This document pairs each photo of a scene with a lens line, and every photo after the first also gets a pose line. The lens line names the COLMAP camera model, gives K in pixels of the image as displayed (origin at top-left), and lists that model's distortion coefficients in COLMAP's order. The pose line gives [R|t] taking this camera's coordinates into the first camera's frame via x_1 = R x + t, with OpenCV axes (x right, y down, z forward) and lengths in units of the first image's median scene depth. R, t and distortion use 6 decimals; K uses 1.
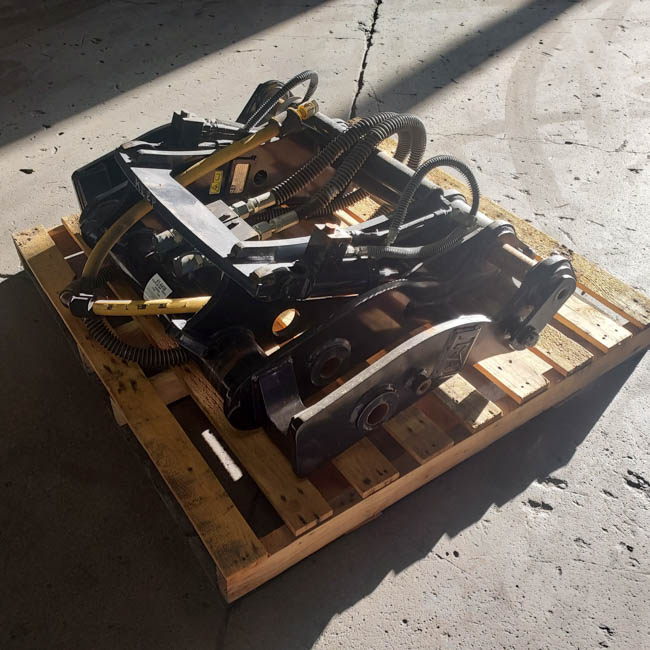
lens RADIAL K [[688.1, 0, 282.1], [0, 688.1, 356.3], [0, 0, 1]] dist [0.040937, -0.010895]
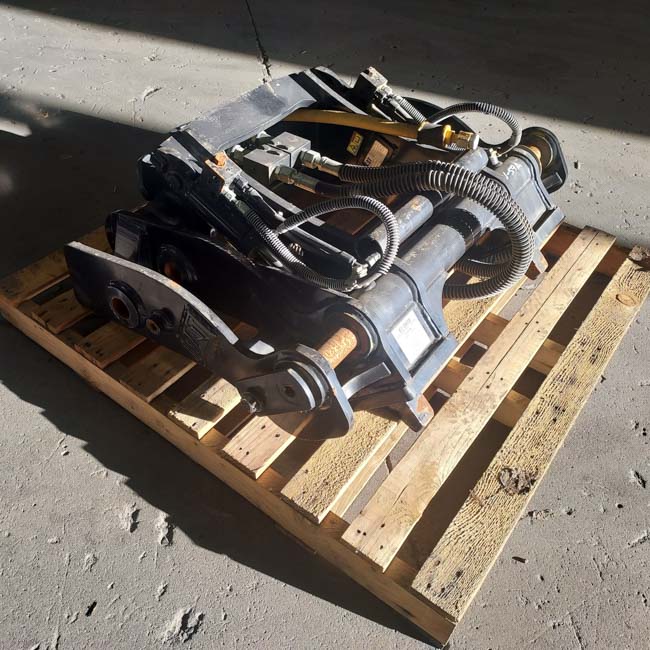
lens RADIAL K [[612.0, 0, 280.7], [0, 612.0, 326.8], [0, 0, 1]] dist [0.098593, -0.163488]
pose [[0.320717, 0.686577, -0.652497, 0.799143], [-0.706147, 0.632444, 0.318389, -0.352221], [0.631266, 0.358646, 0.687659, 0.461451]]
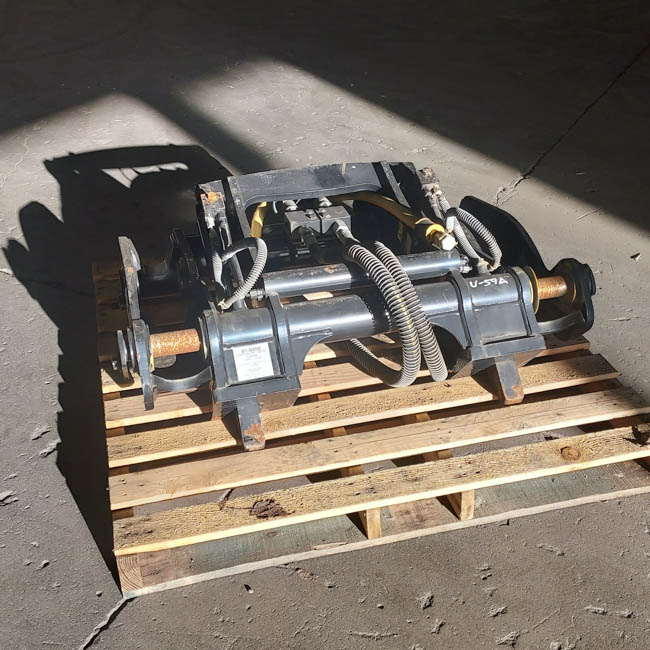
lens RADIAL K [[865.0, 0, 348.1], [0, 865.0, 325.4], [0, 0, 1]] dist [0.033074, -0.004378]
pose [[-0.295216, 0.517354, -0.803238, 1.312937], [-0.675686, 0.481336, 0.558358, -1.058152], [0.675496, 0.707574, 0.207471, 0.916191]]
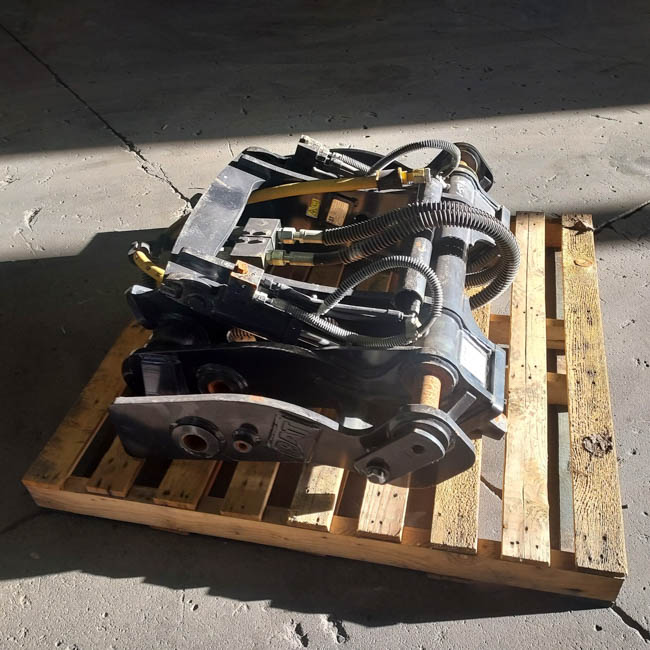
lens RADIAL K [[667.0, 0, 327.4], [0, 667.0, 348.1], [0, 0, 1]] dist [0.088332, -0.138813]
pose [[0.700618, 0.467390, -0.539147, 0.702555], [-0.476314, 0.868953, 0.134334, -0.253883], [0.531280, 0.162687, 0.831429, 0.211241]]
